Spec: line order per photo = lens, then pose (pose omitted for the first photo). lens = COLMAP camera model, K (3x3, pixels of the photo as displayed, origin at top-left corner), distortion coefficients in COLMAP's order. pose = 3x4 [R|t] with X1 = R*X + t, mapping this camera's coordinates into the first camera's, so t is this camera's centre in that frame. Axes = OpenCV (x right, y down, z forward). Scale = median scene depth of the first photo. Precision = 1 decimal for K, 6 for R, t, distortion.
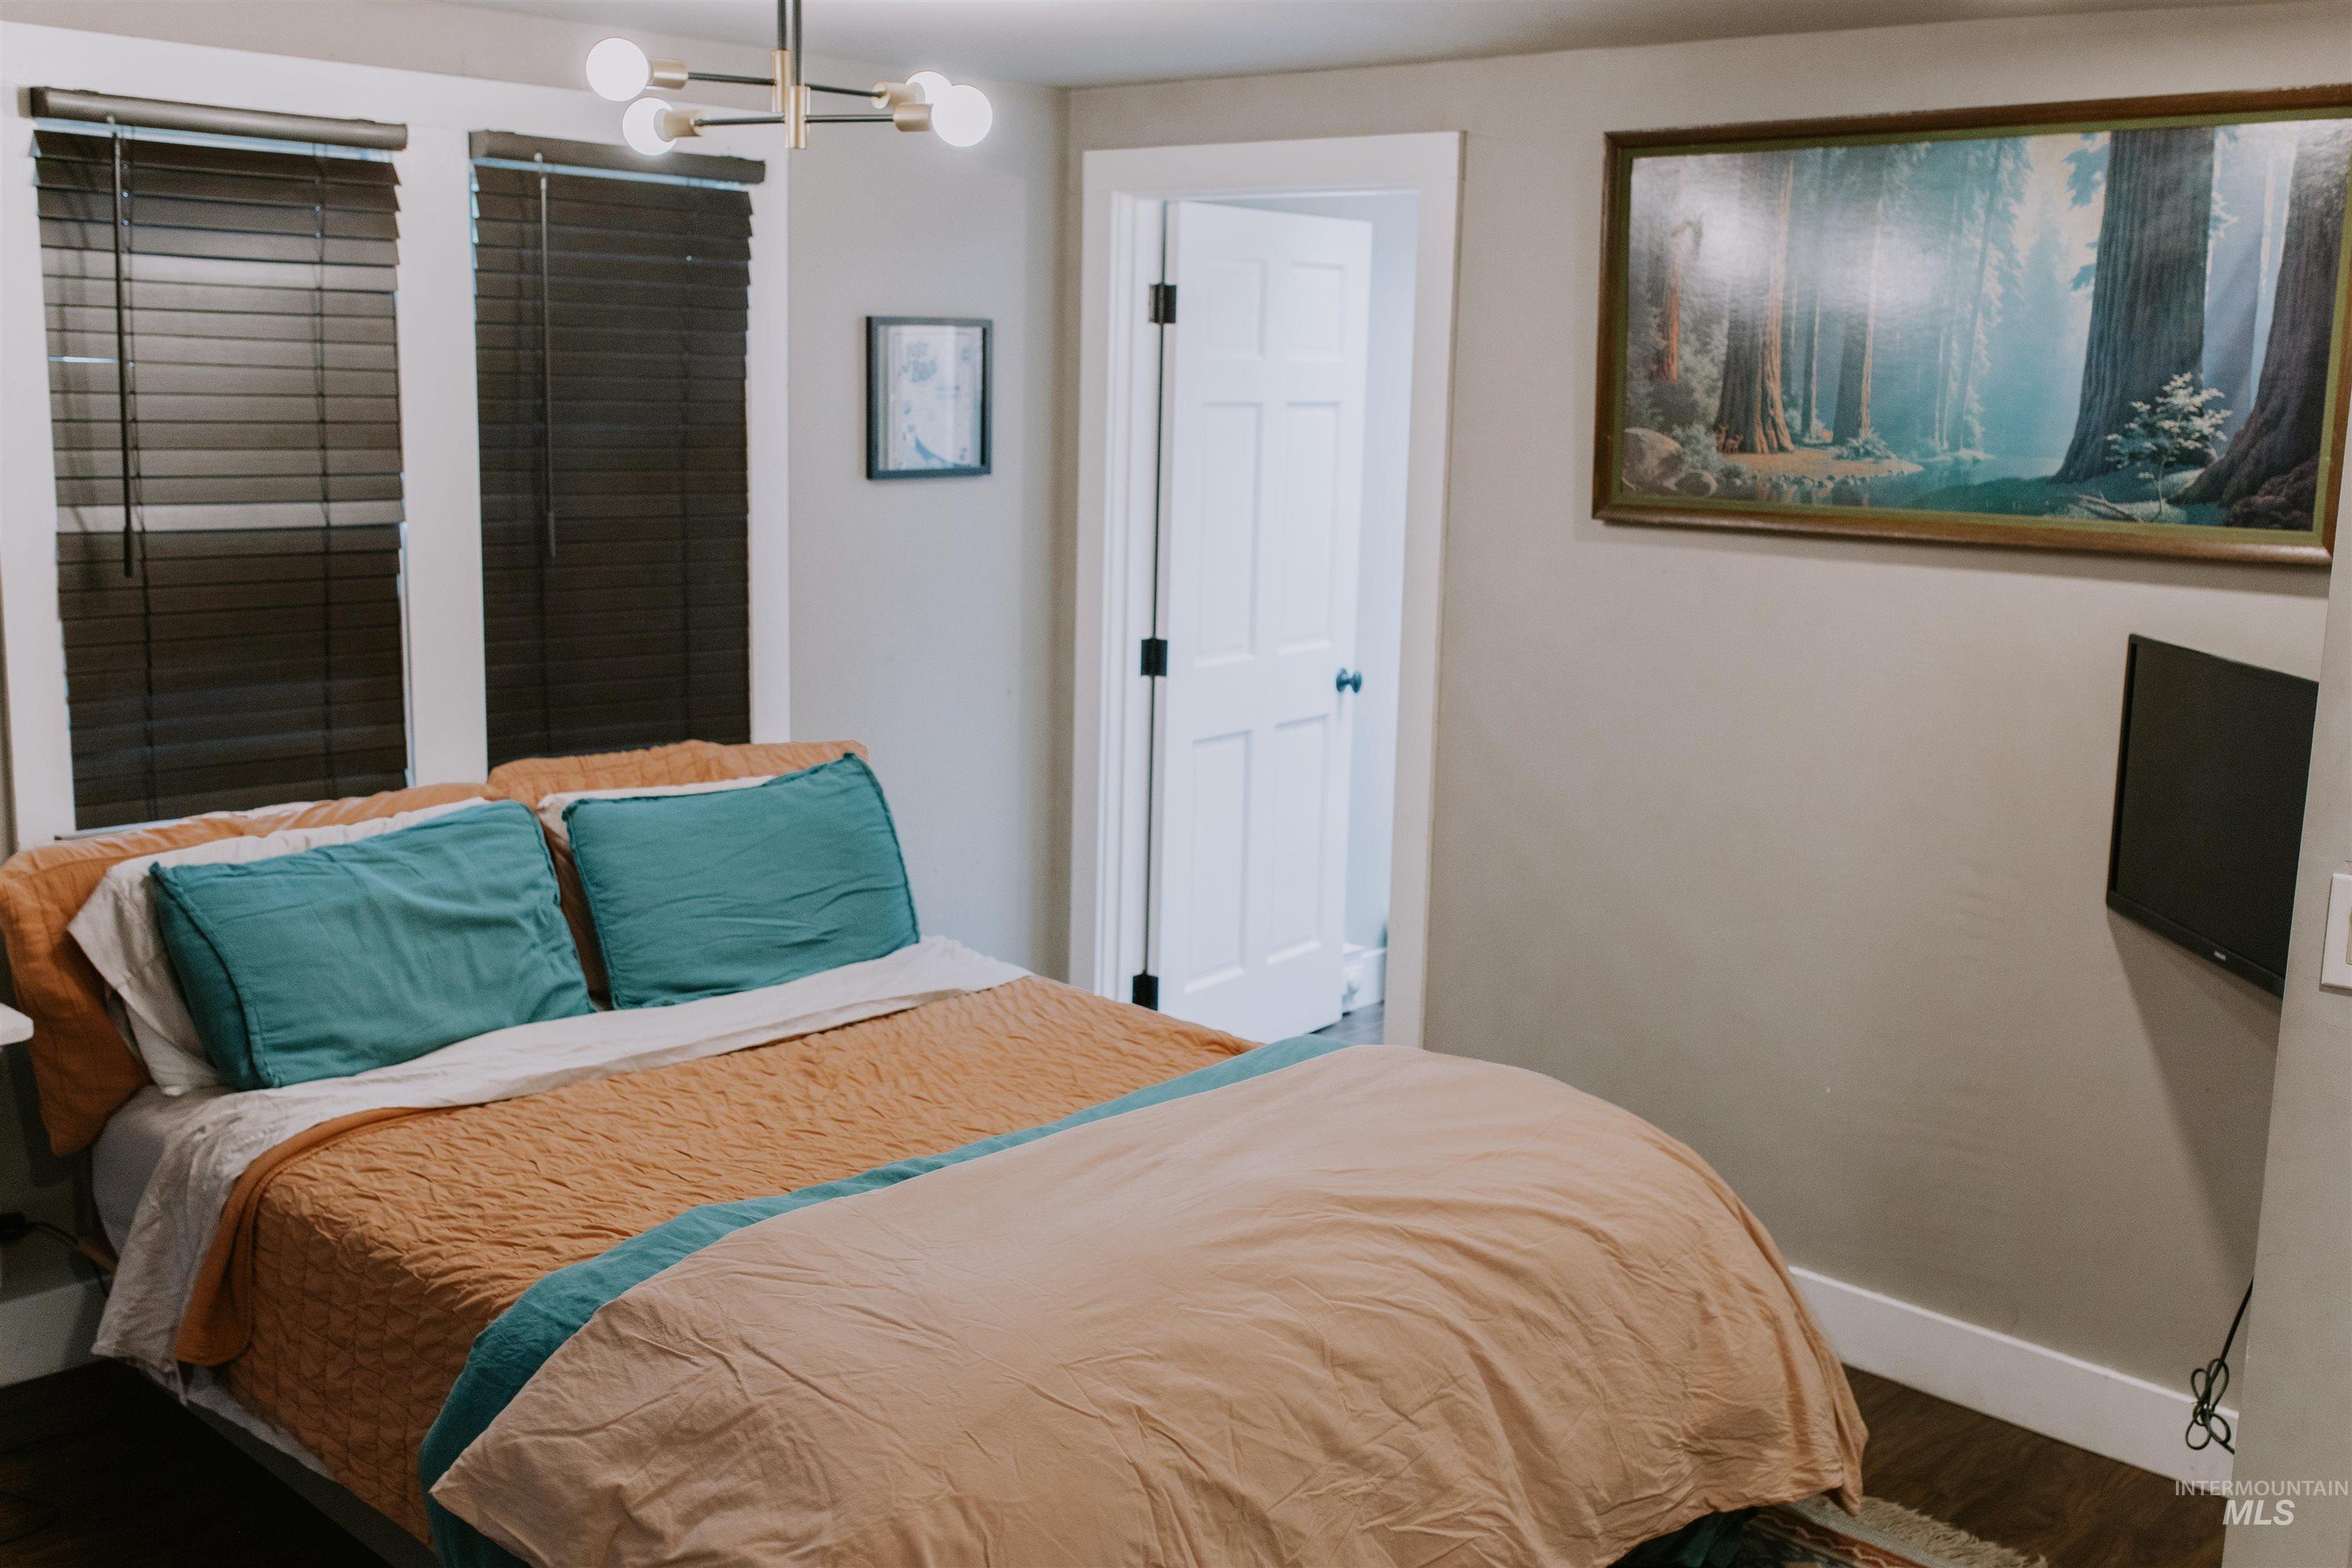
lens RADIAL K [[2259.1, 0, 1222.3], [0, 2259.1, 787.4], [0, 0, 1]] dist [0.006354, 0.003109]
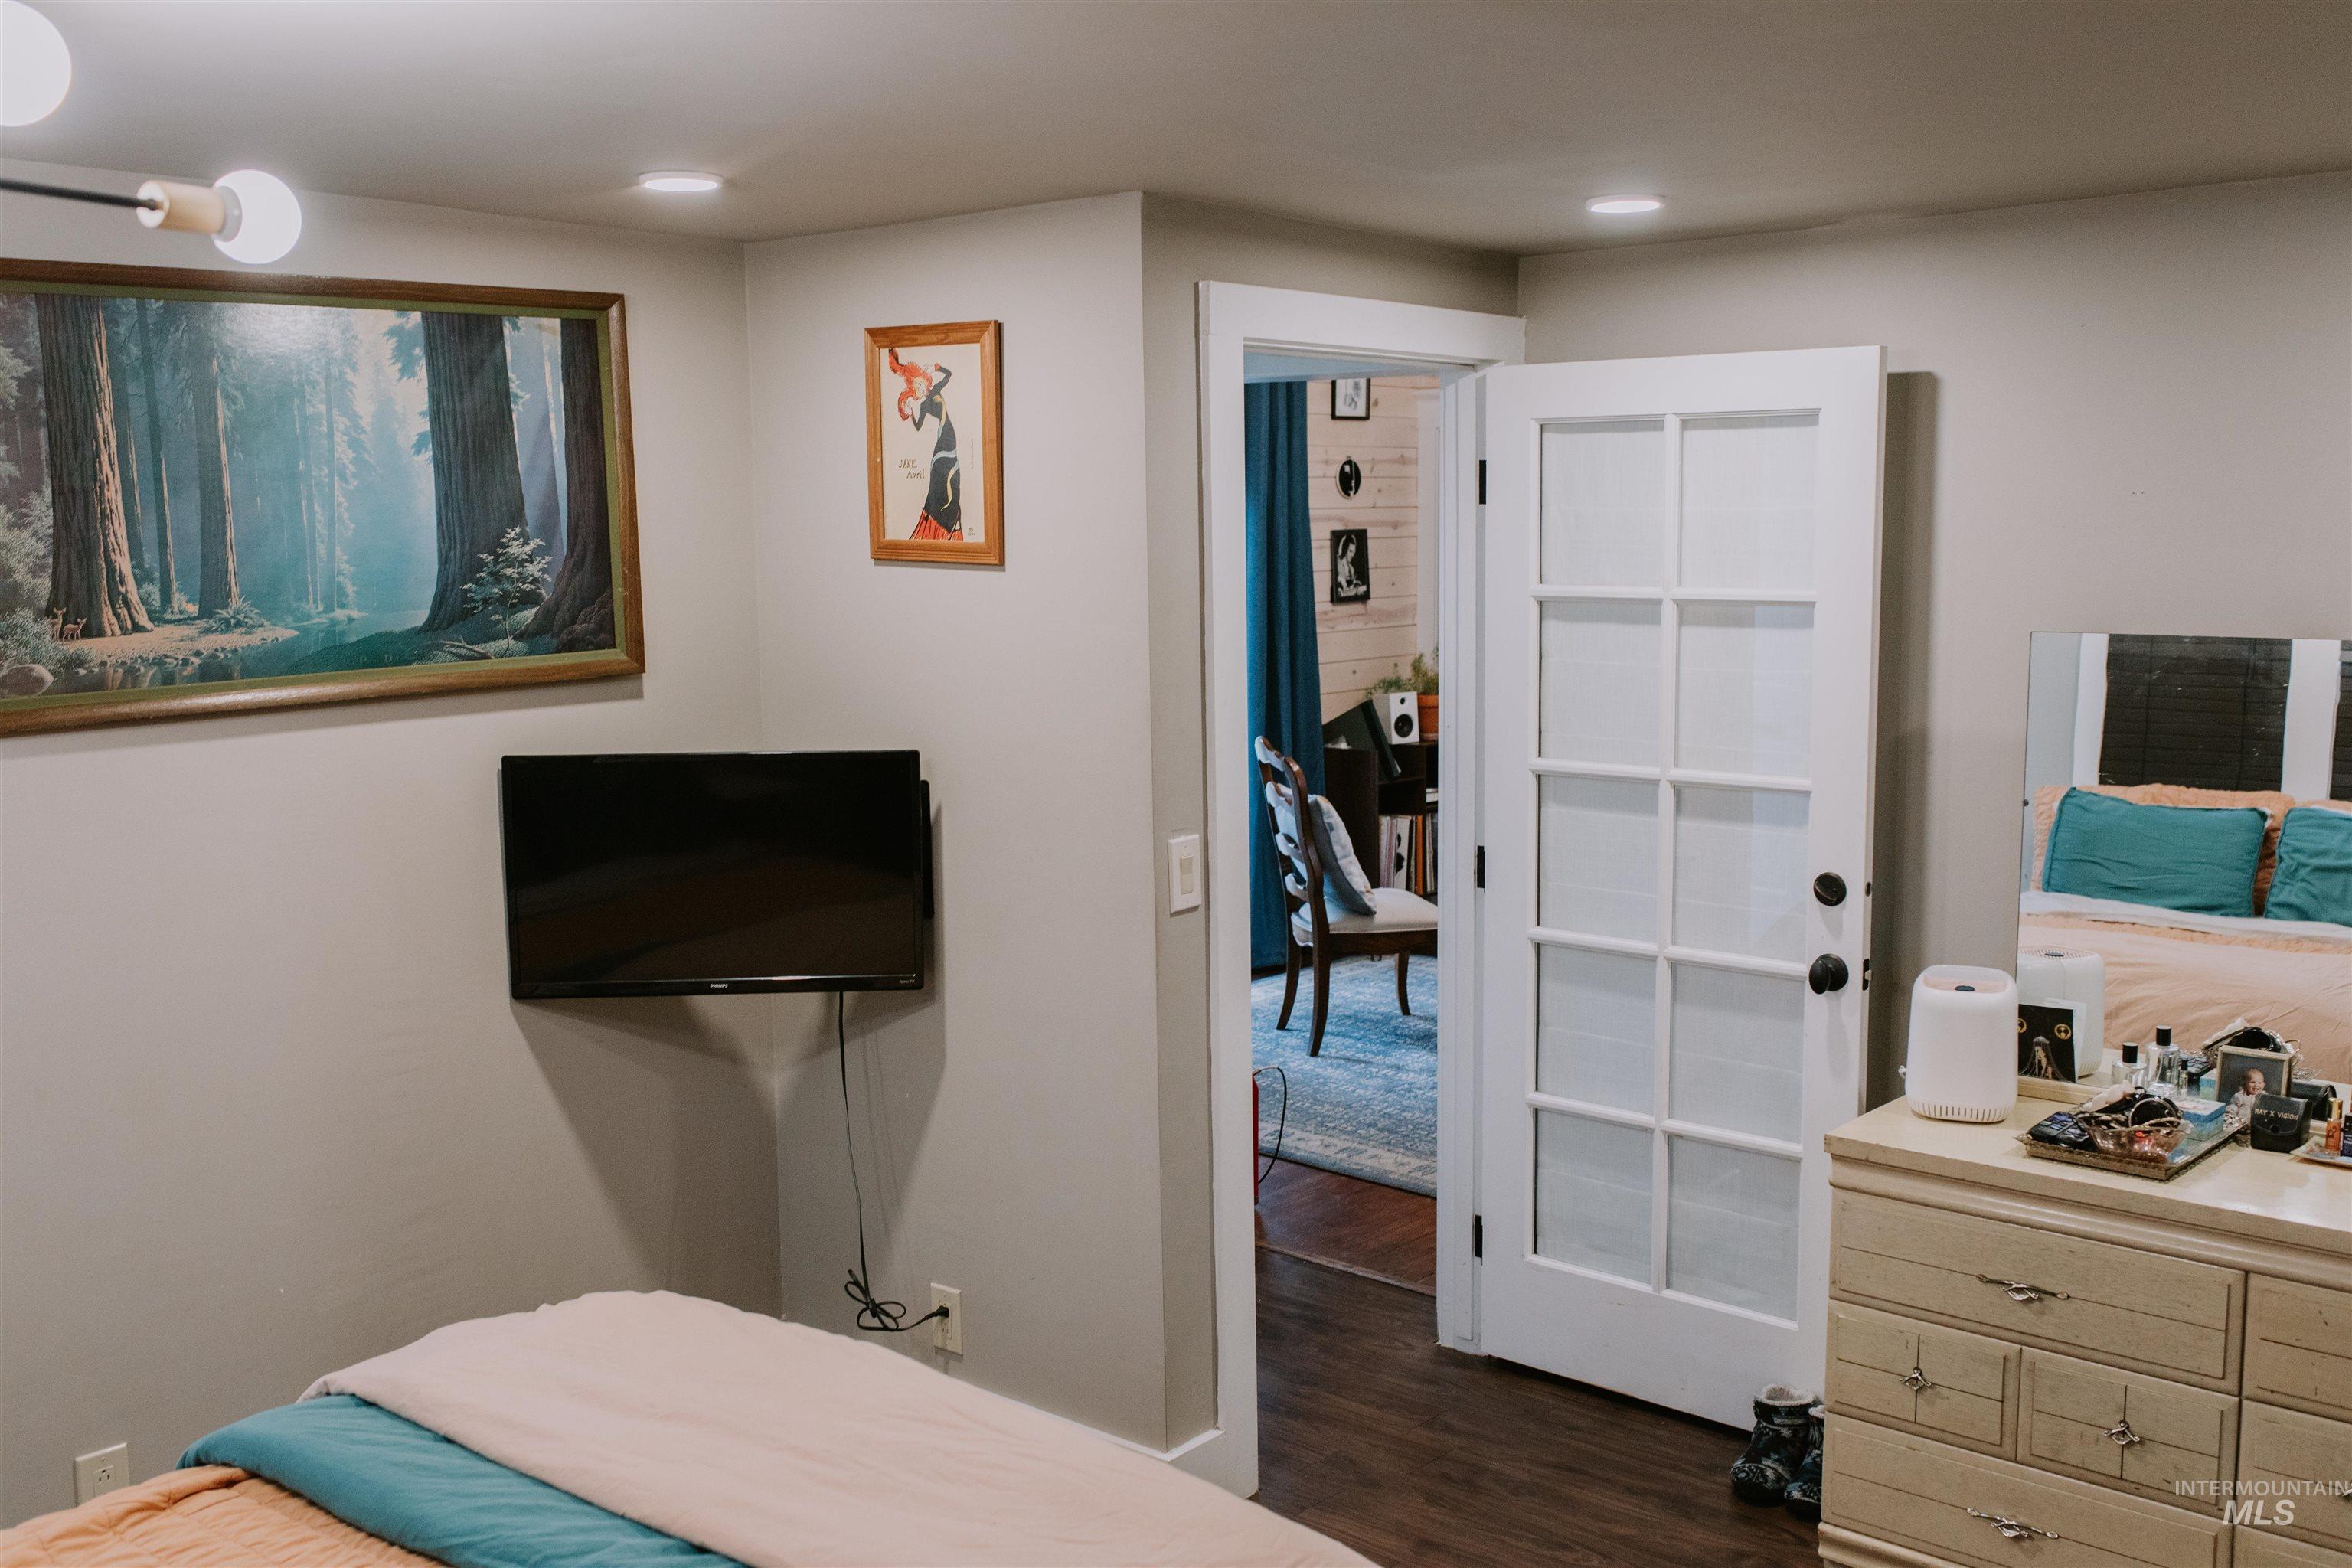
lens RADIAL K [[2259.1, 0, 1222.3], [0, 2259.1, 787.4], [0, 0, 1]] dist [0.006354, 0.003109]
pose [[-0.017864, -0.164374, 0.986236, -0.712439], [0.186804, 0.968476, 0.164798, -0.170557], [-0.982235, 0.187177, 0.013405, 0.631639]]
